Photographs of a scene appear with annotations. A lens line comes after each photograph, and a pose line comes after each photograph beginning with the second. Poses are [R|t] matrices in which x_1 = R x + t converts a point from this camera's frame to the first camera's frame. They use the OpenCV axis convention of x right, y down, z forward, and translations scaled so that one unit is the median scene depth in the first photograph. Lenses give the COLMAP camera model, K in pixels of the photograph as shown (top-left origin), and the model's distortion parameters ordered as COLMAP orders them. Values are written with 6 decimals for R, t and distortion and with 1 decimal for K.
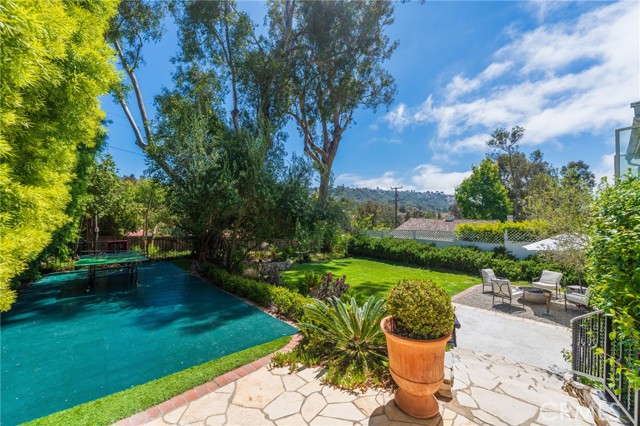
lens RADIAL K [[259.0, 0, 317.8], [0, 259.0, 210.2], [0, 0, 1]] dist [0.000924, -0.000007]
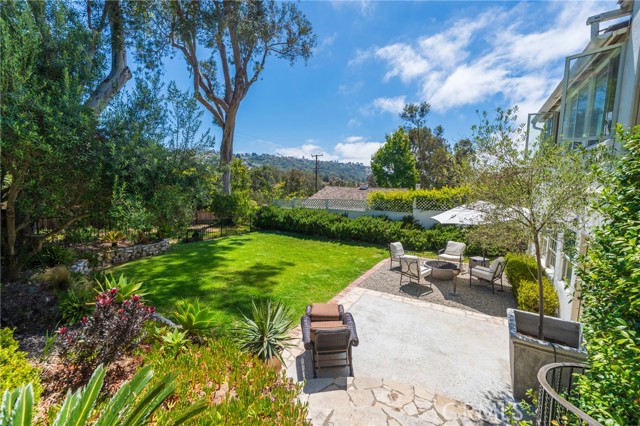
lens RADIAL K [[259.0, 0, 318.7], [0, 259.0, 210.8], [0, 0, 1]] dist [0.000924, -0.000007]
pose [[0.959194, -0.021823, 0.281906, 0.100953], [-0.012364, 0.992826, 0.118925, 0.011549], [-0.282479, -0.117557, 0.952043, 0.161549]]
